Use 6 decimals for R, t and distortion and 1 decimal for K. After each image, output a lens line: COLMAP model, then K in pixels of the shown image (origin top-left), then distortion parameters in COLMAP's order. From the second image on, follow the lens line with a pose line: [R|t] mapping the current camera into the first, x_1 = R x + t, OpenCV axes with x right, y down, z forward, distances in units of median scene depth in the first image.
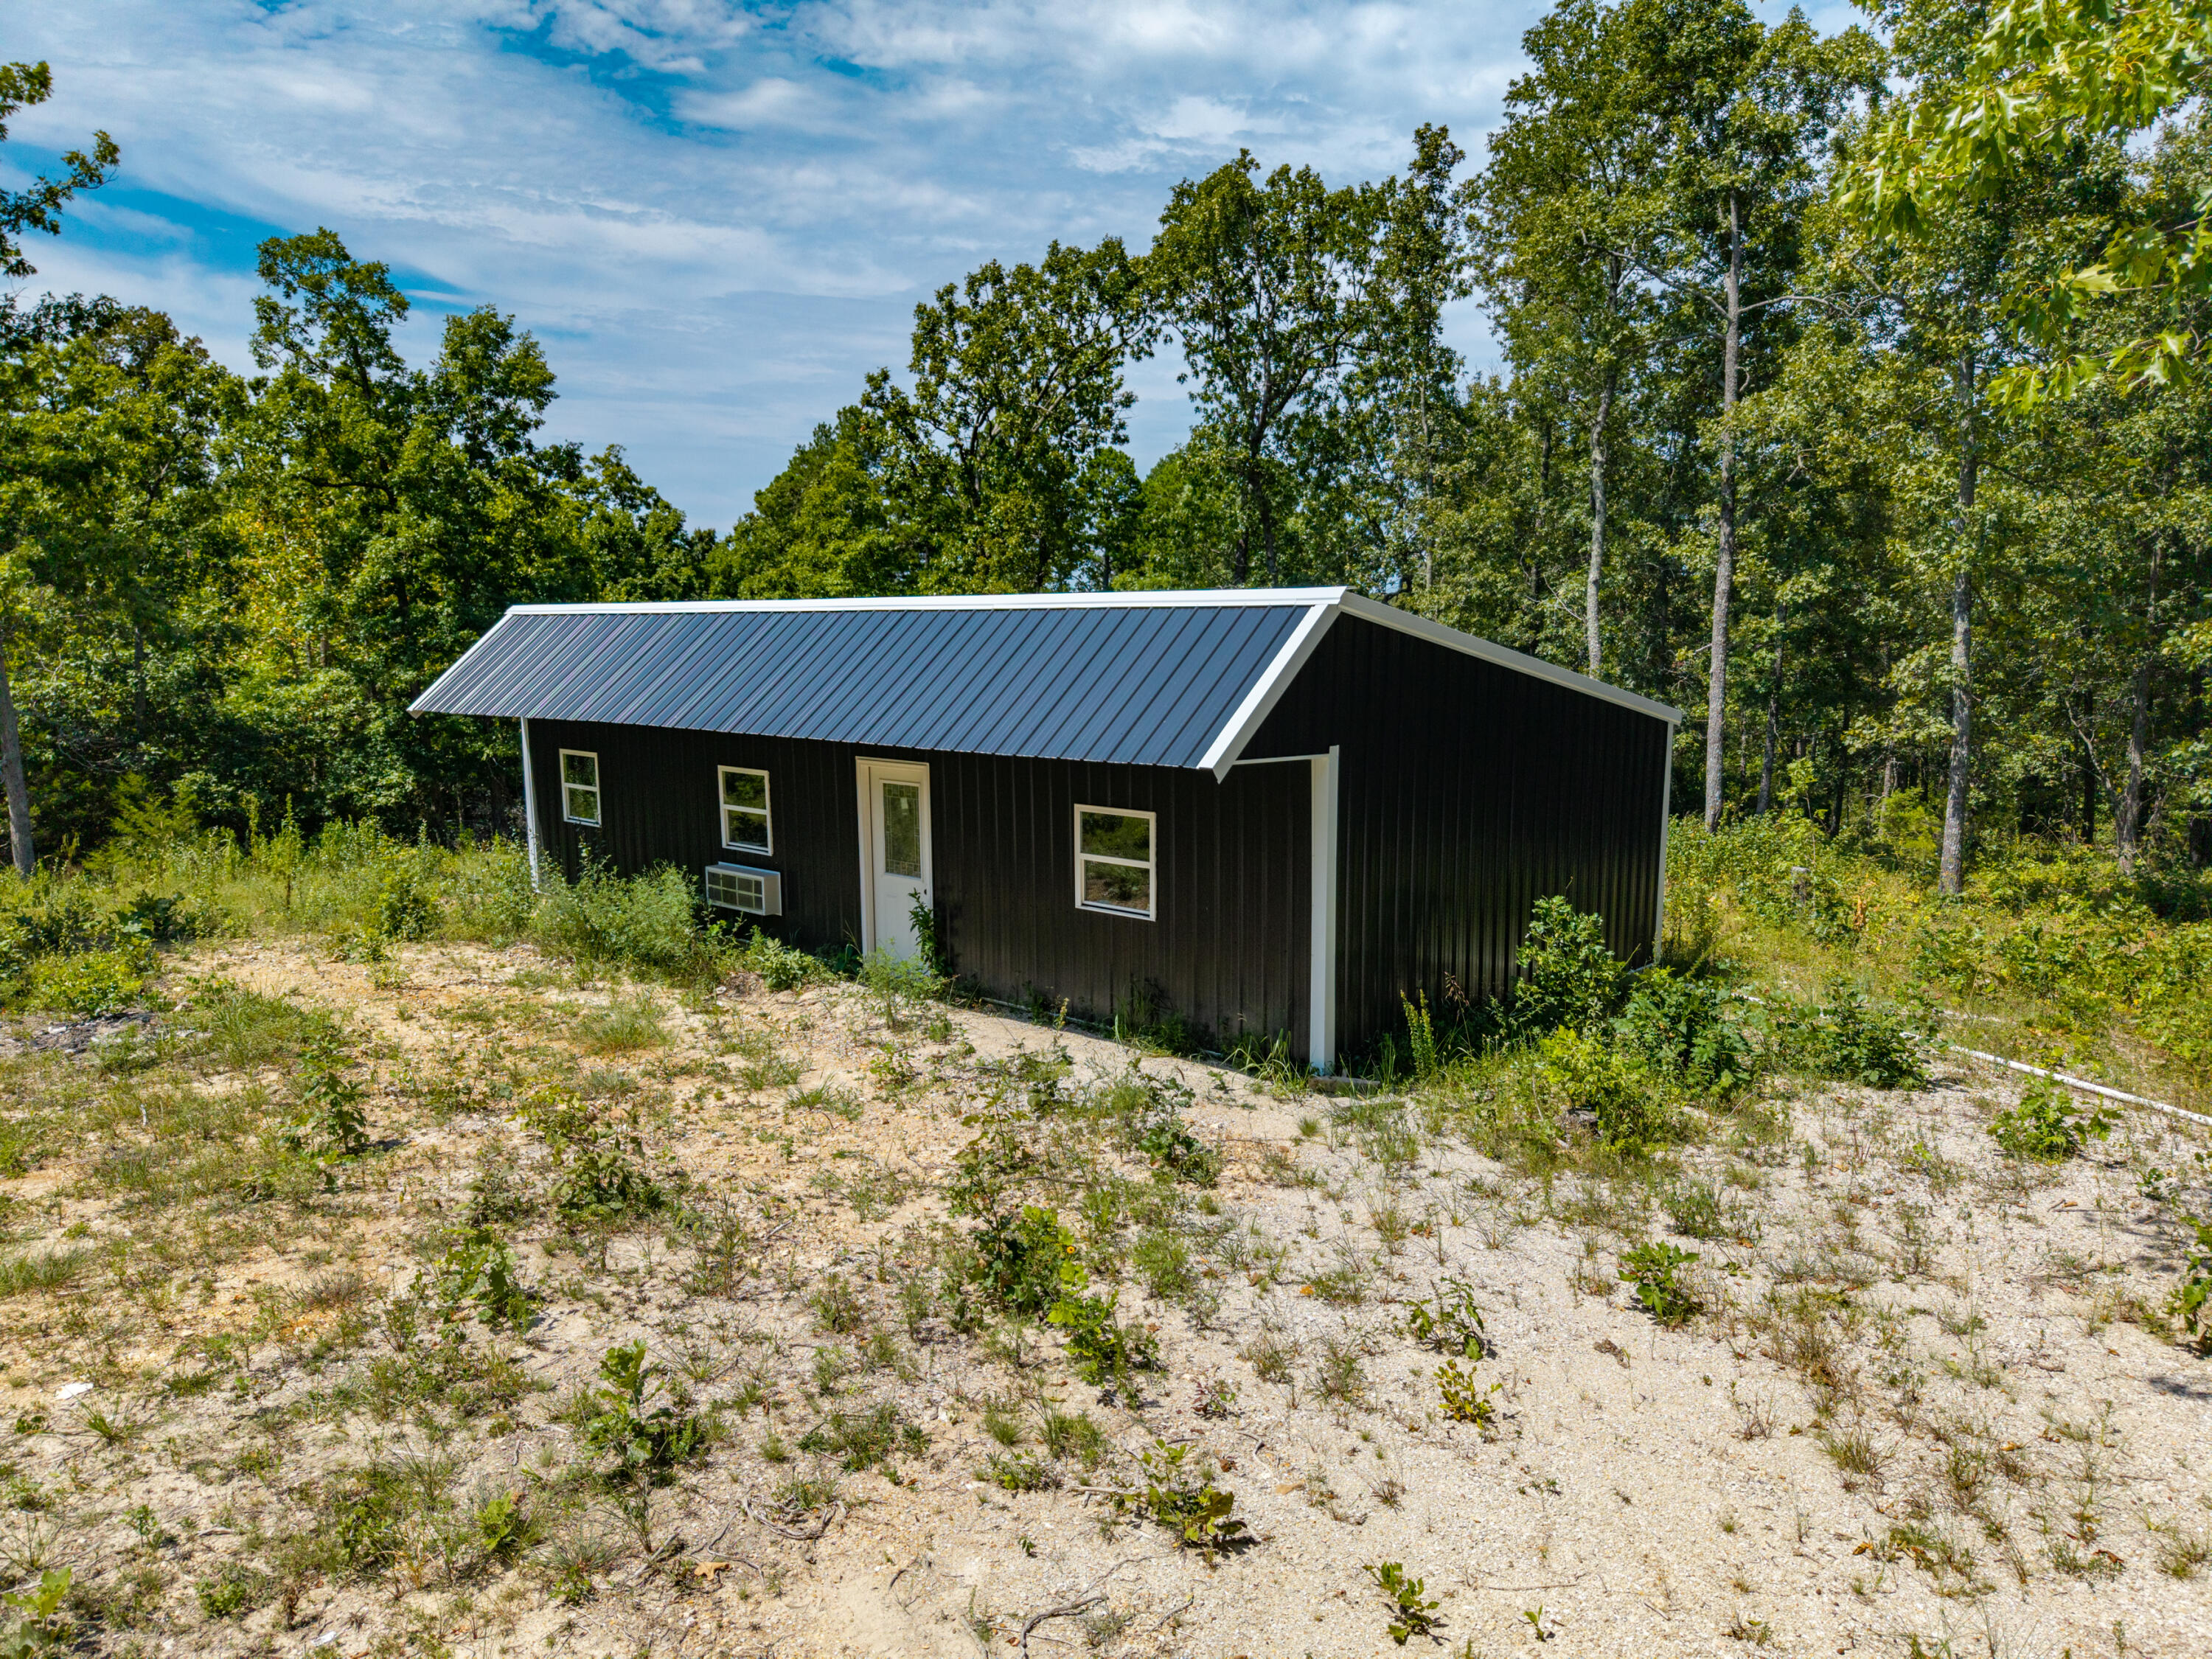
lens RADIAL K [[1468.9, 0, 1097.0], [0, 1468.9, 833.6], [0, 0, 1]] dist [0.000666, 0.001575]
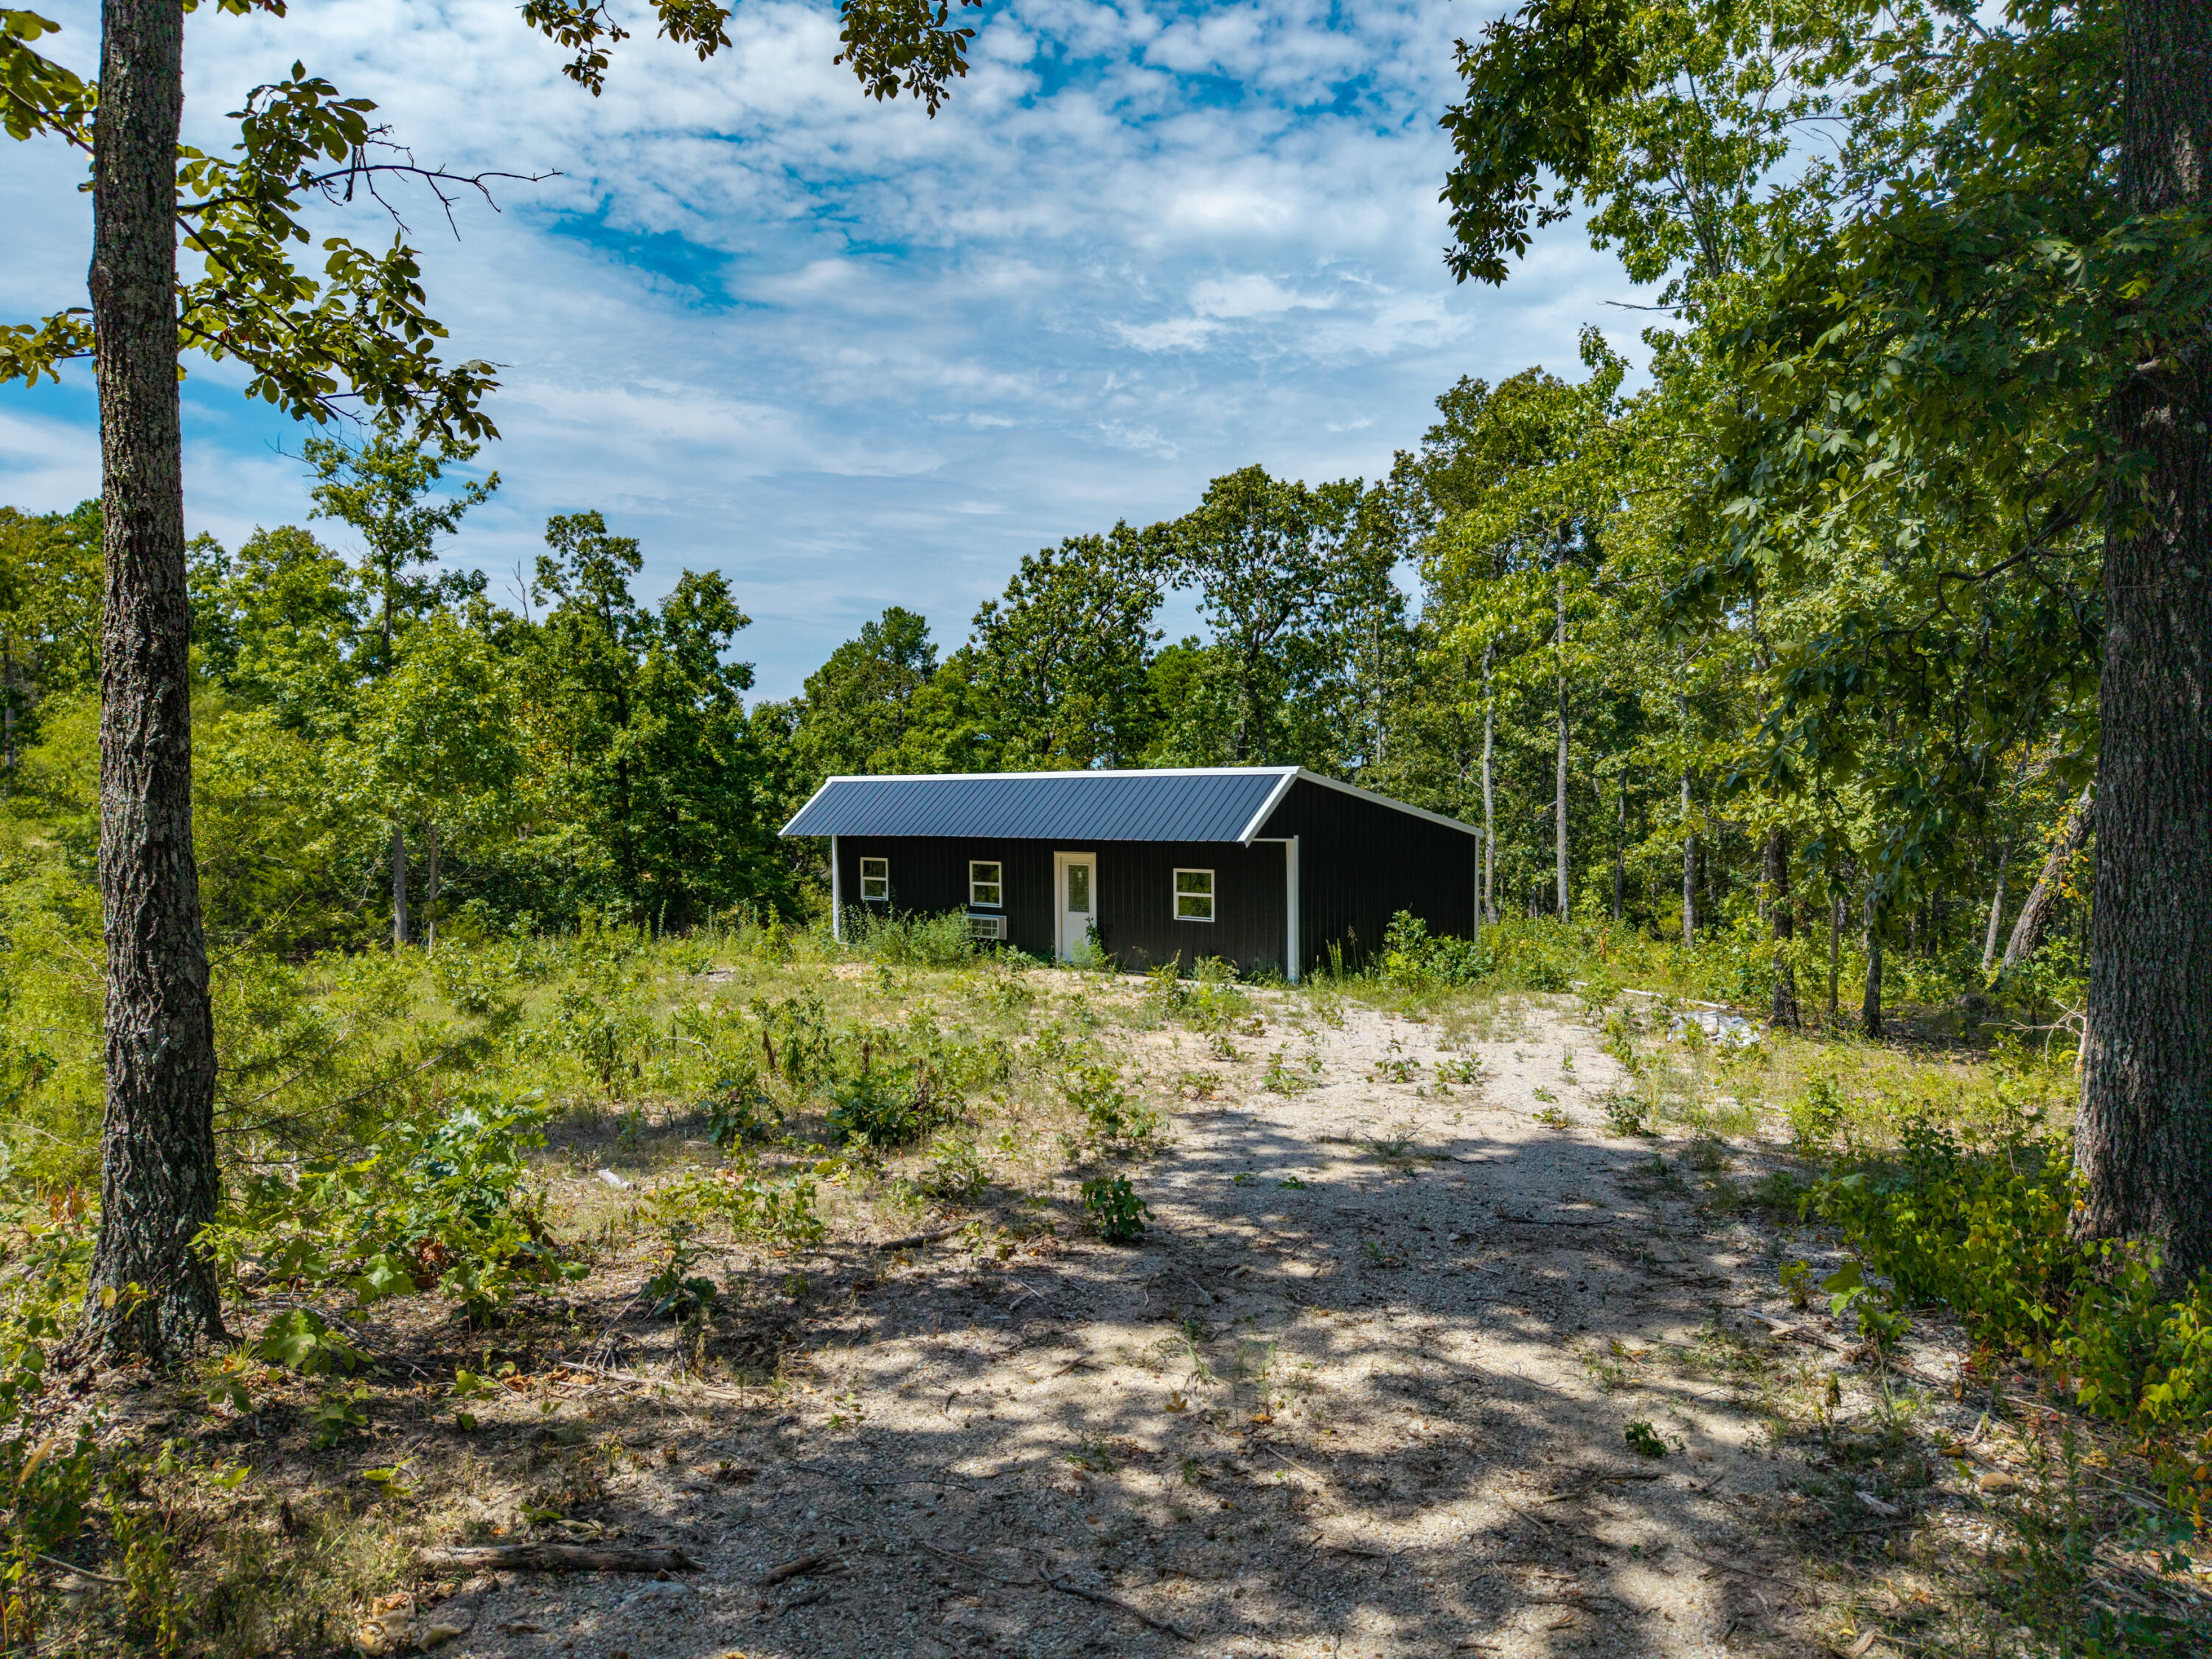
lens RADIAL K [[1468.9, 0, 1097.0], [0, 1468.9, 833.6], [0, 0, 1]] dist [0.000666, 0.001575]
pose [[0.999998, 0.001651, -0.000629, -0.102371], [-0.001714, 0.992859, -0.119278, 0.148740], [0.000427, 0.119279, 0.992861, -0.884266]]
